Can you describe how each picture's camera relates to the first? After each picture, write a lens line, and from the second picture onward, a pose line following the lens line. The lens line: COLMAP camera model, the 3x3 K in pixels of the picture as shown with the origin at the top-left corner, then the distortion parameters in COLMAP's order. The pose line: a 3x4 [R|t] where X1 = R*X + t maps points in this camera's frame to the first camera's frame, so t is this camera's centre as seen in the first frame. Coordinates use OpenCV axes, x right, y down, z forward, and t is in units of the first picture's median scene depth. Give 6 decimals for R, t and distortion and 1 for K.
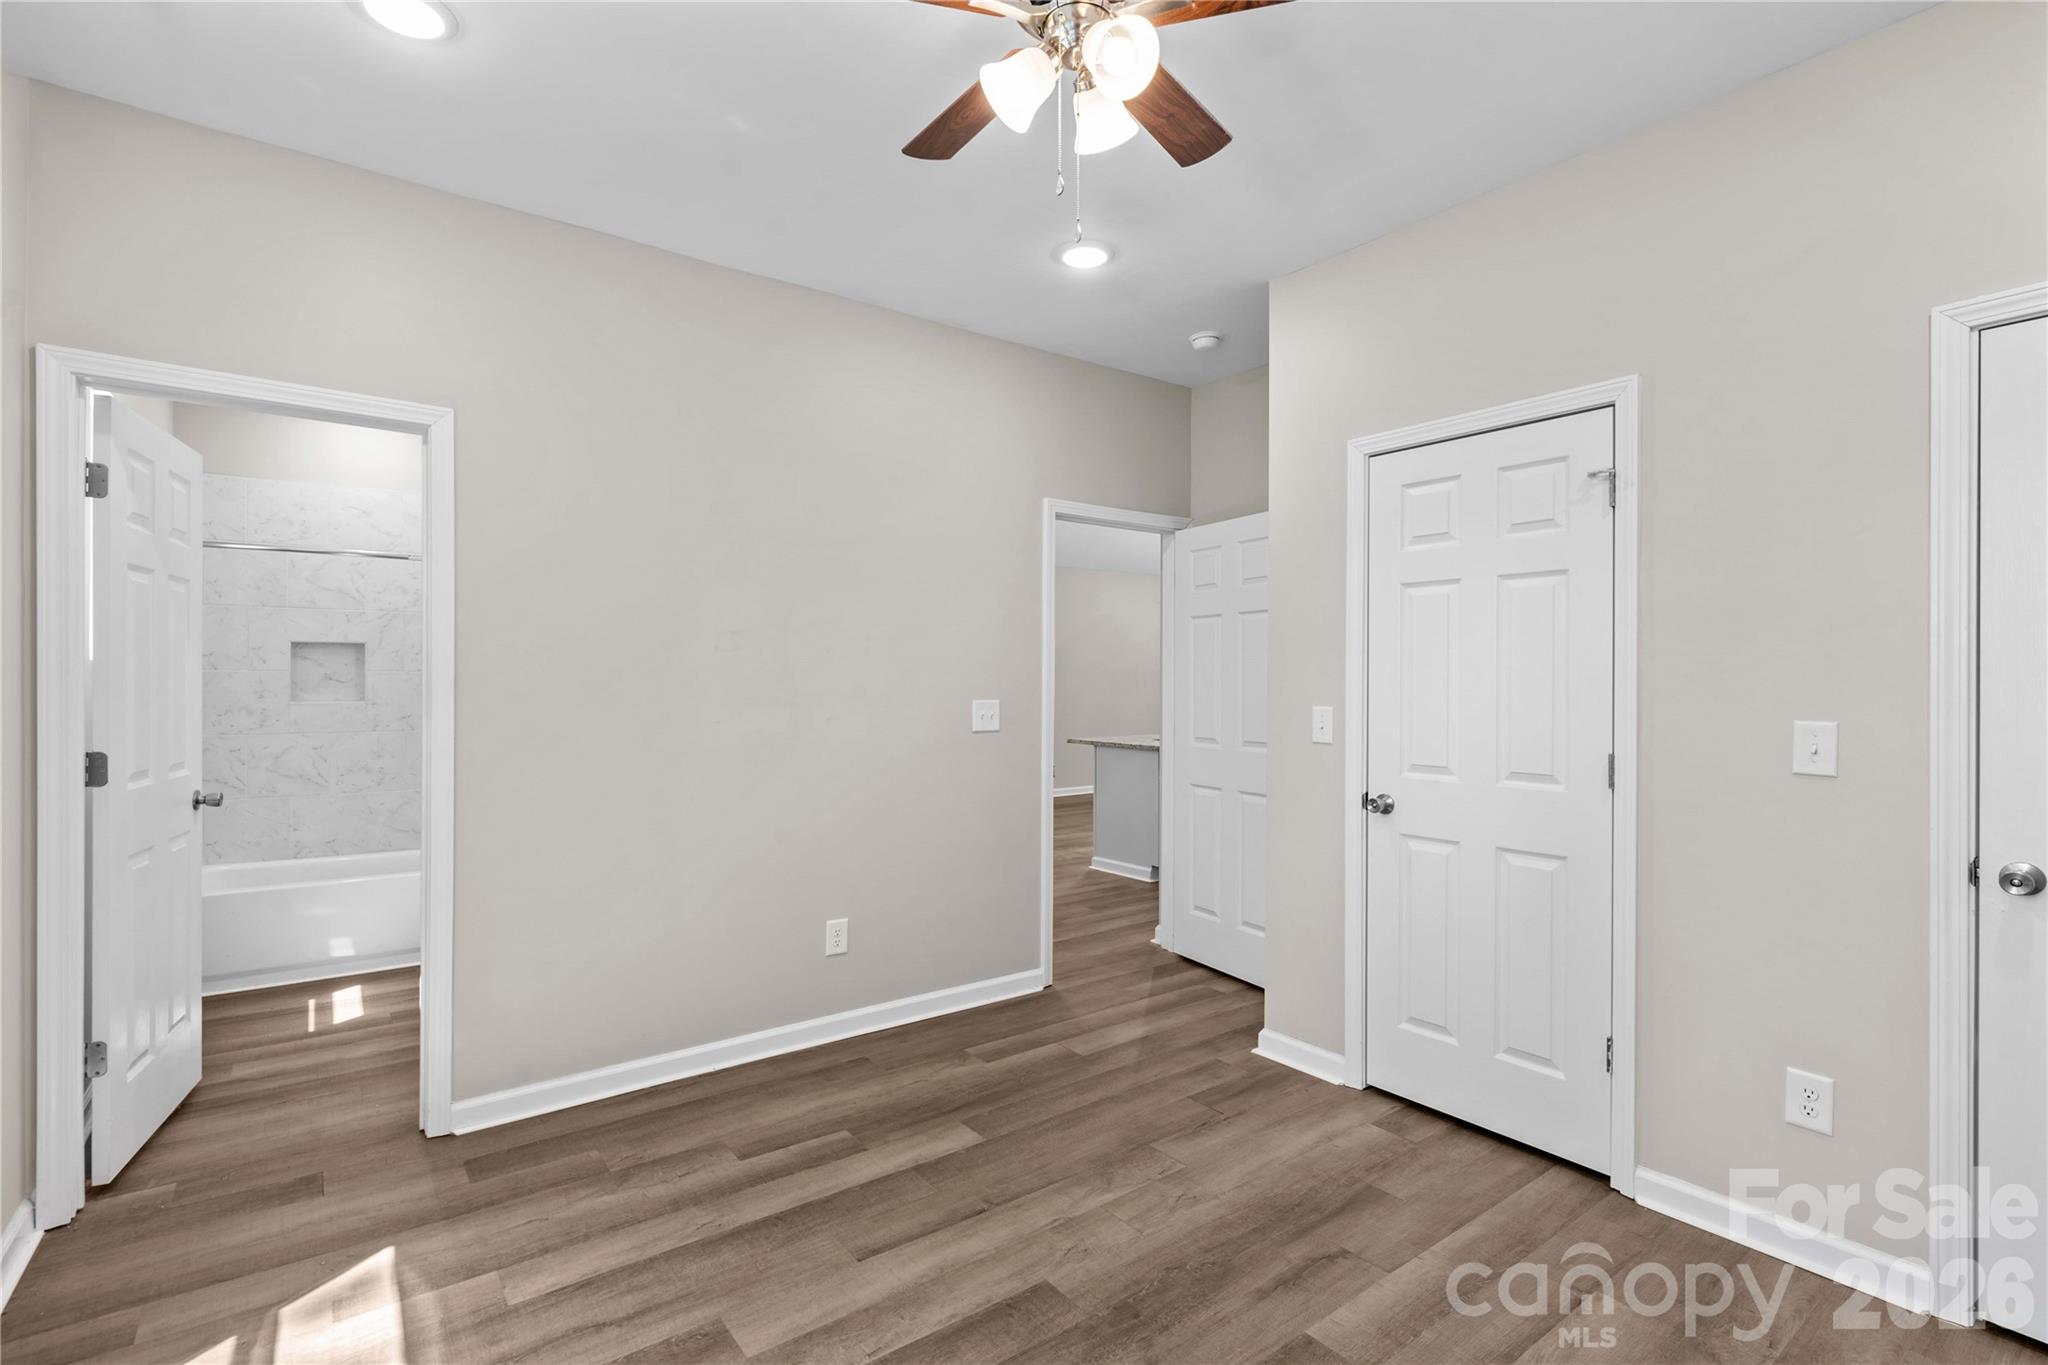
lens RADIAL K [[942.8, 0, 1015.7], [0, 942.8, 685.1], [0, 0, 1]] dist [-0.001153, 0.000447]
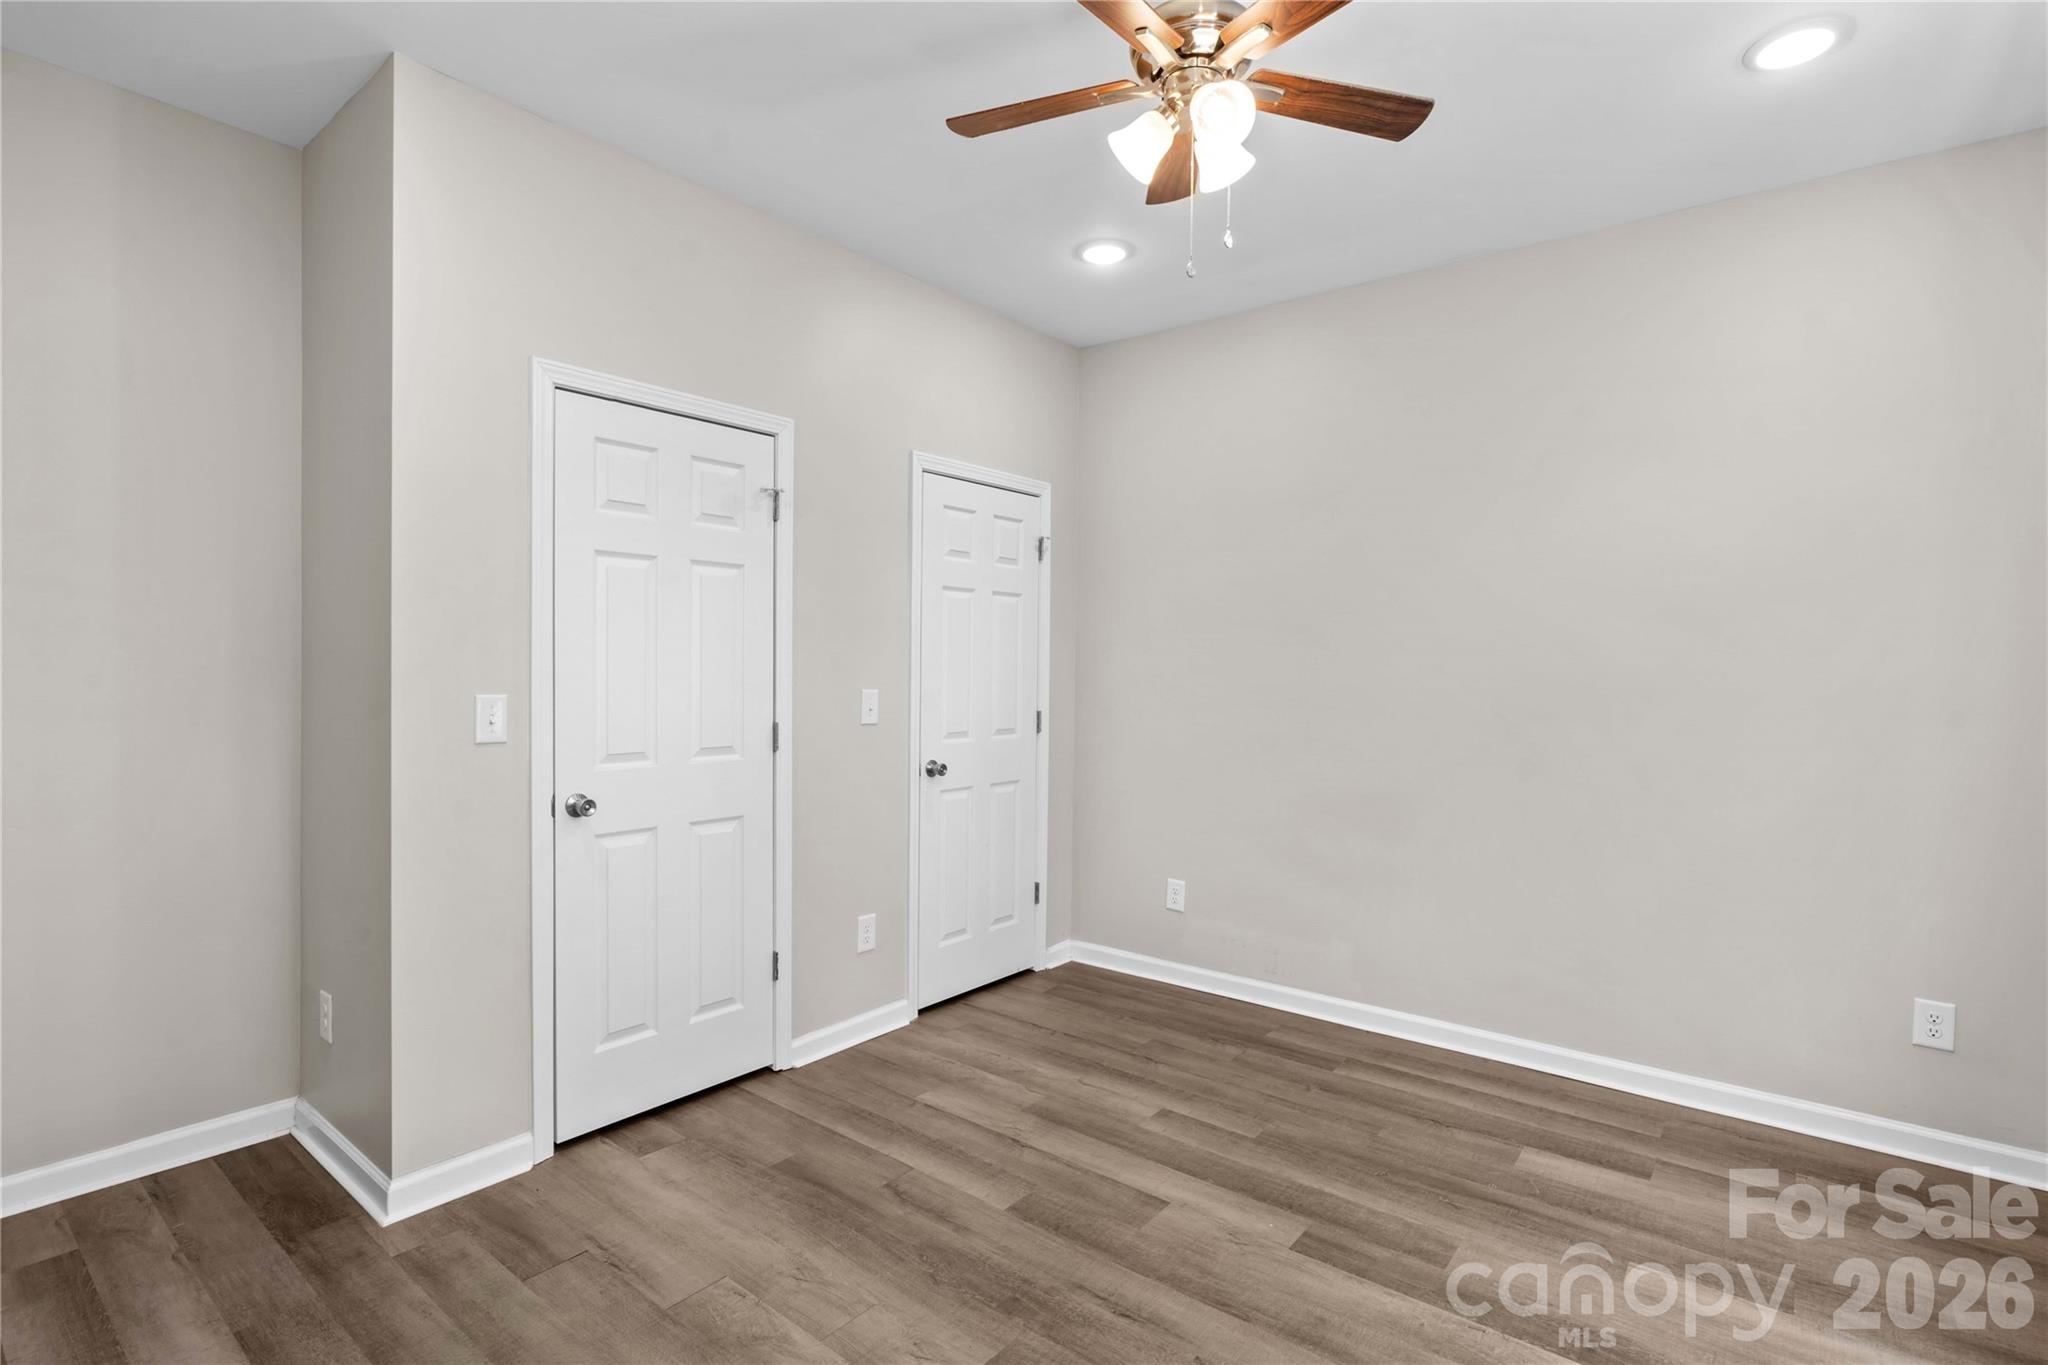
lens RADIAL K [[1004.4, 0, 1030.6], [0, 1004.4, 696.2], [0, 0, 1]] dist [-0.007294, -0.000296]
pose [[-0.256266, -0.033140, 0.966038, -0.664776], [-0.005557, 0.999446, 0.032812, -0.005315], [-0.966590, 0.003040, -0.256308, 0.944291]]
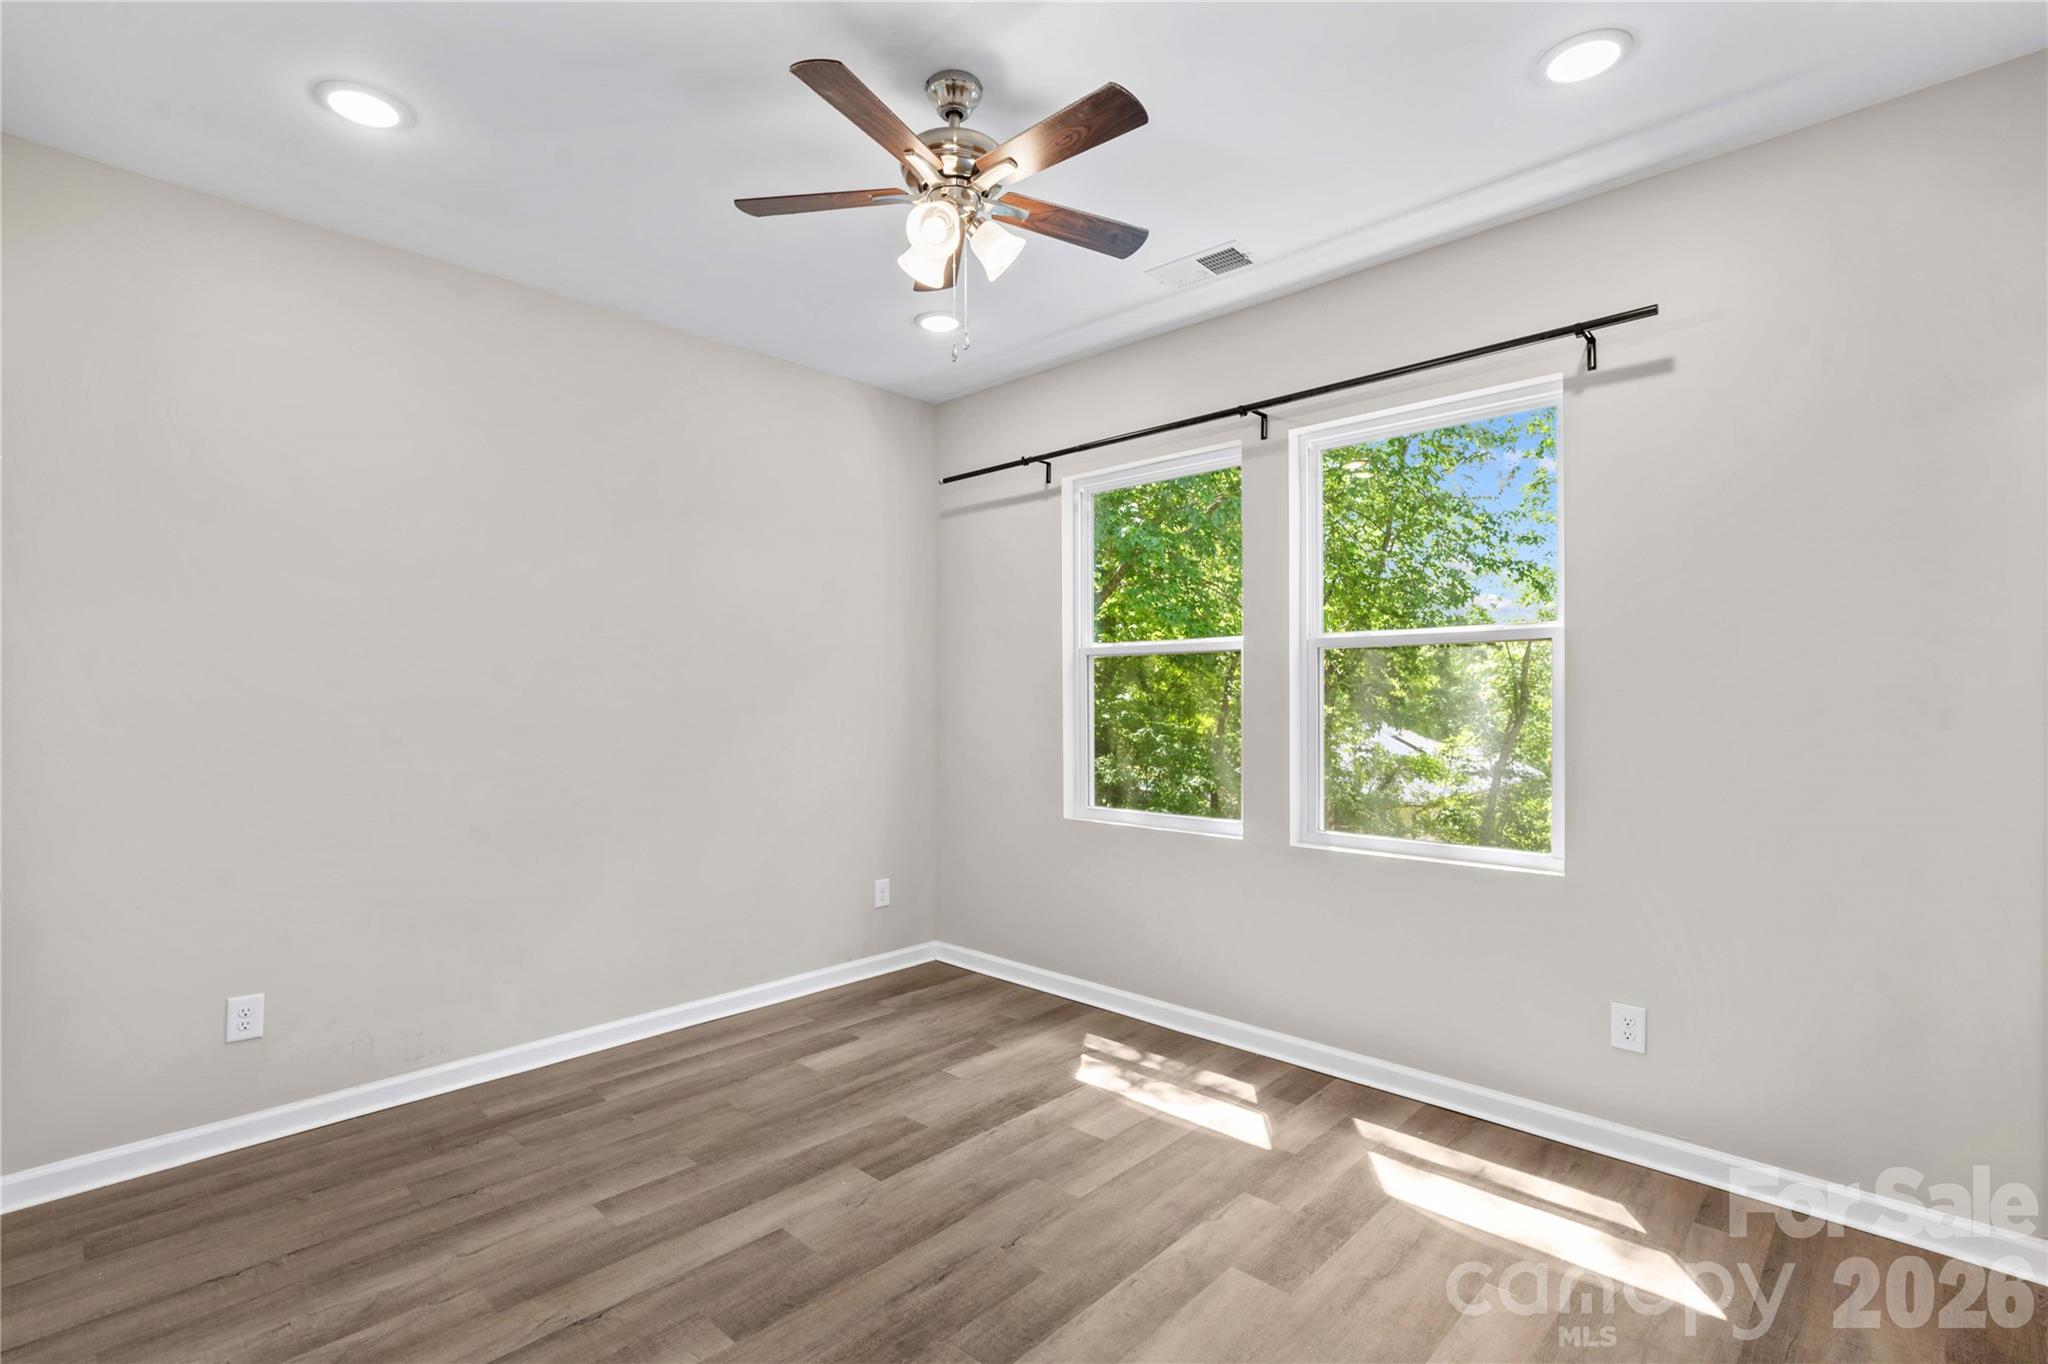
lens RADIAL K [[942.8, 0, 1006.5], [0, 942.8, 666.3], [0, 0, 1]] dist [-0.001153, 0.000447]
pose [[-0.985305, -0.008503, -0.170591, 0.145242], [-0.004790, 0.999743, -0.022162, -0.014061], [0.170736, -0.021019, -0.985093, 1.508442]]
